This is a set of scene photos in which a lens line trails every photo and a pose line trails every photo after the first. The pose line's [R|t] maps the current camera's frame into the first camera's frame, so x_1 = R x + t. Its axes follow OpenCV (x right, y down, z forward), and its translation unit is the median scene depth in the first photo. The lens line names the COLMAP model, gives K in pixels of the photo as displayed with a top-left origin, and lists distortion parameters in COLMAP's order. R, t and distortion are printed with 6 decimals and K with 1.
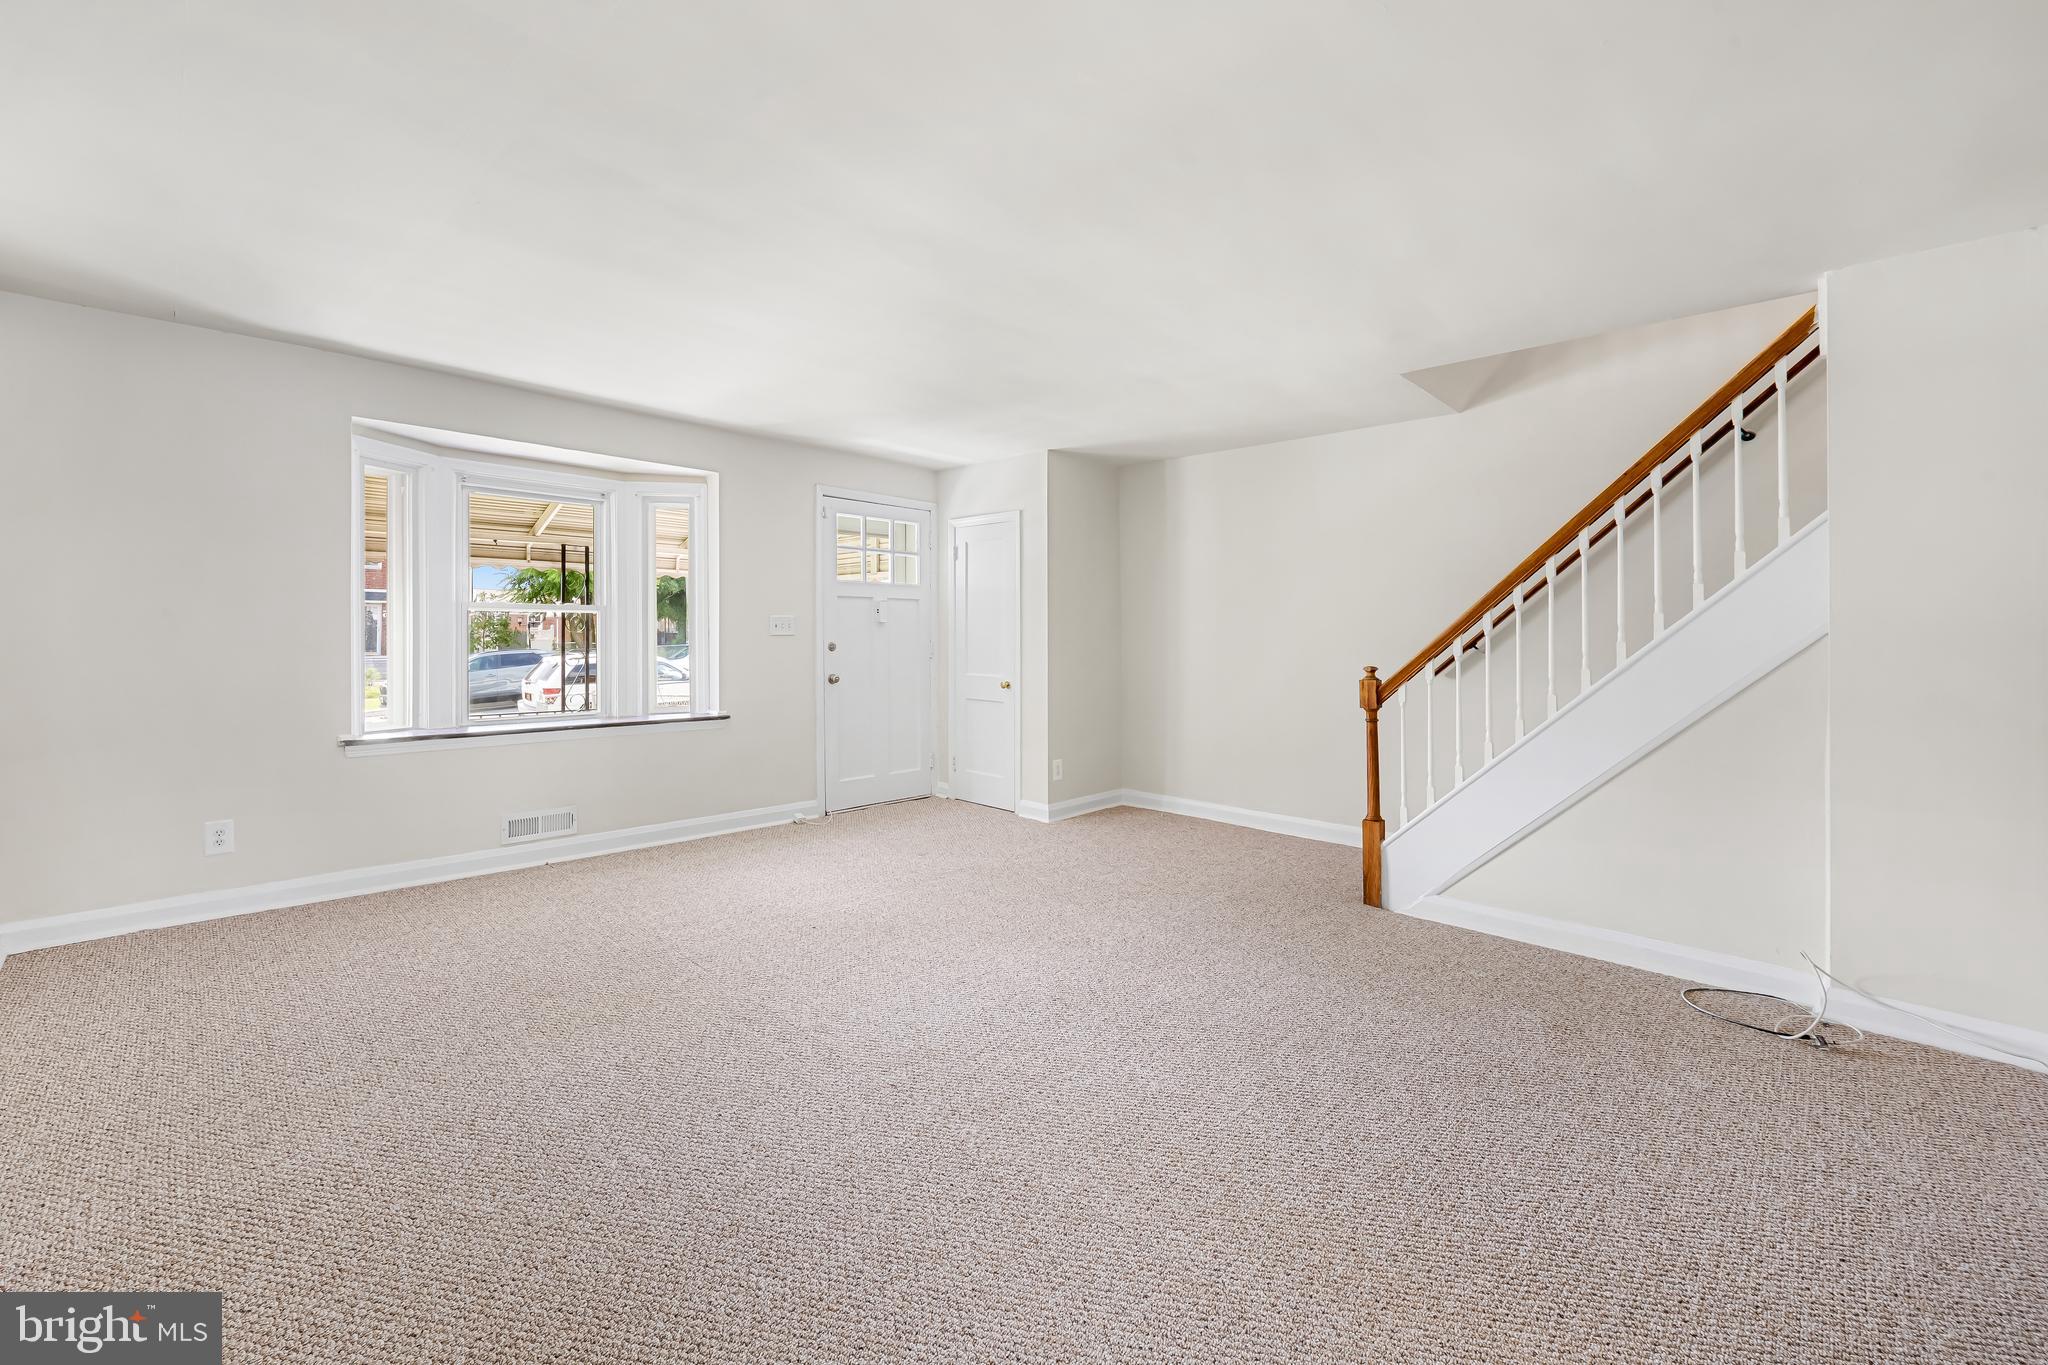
lens RADIAL K [[832.6, 0, 1005.4], [0, 832.6, 633.0], [0, 0, 1]] dist [-0.004795, 0.000136]
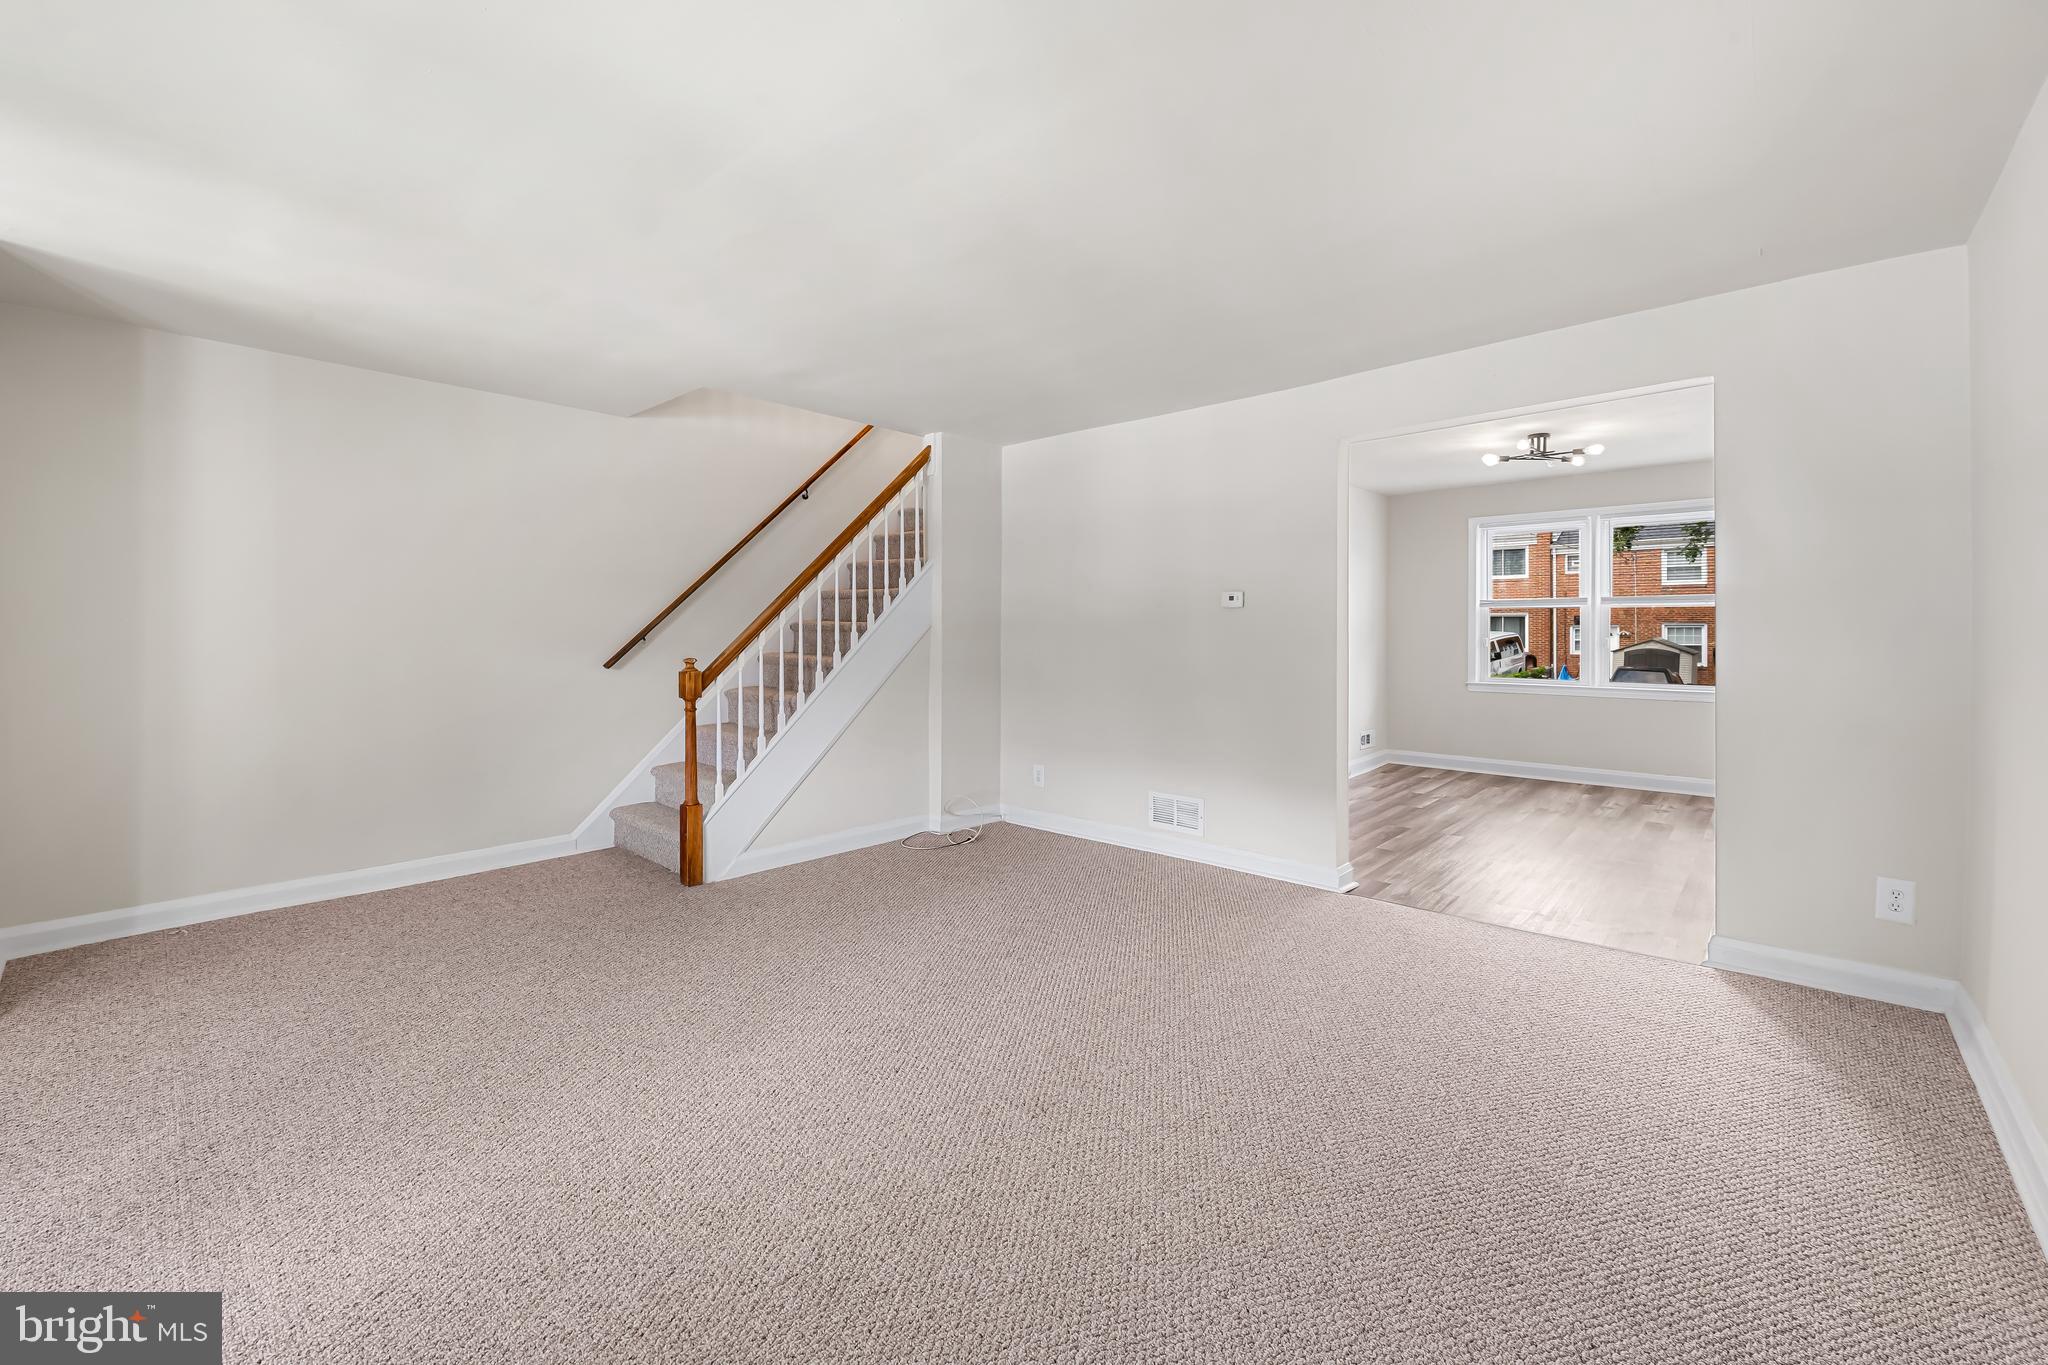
lens RADIAL K [[832.6, 0, 1007.4], [0, 832.6, 649.3], [0, 0, 1]] dist [-0.004795, 0.000136]
pose [[-0.033628, -0.015646, 0.999312, -0.618603], [0.002587, 0.999873, 0.015742, 0.014217], [-0.999431, 0.003115, -0.033584, 0.637467]]
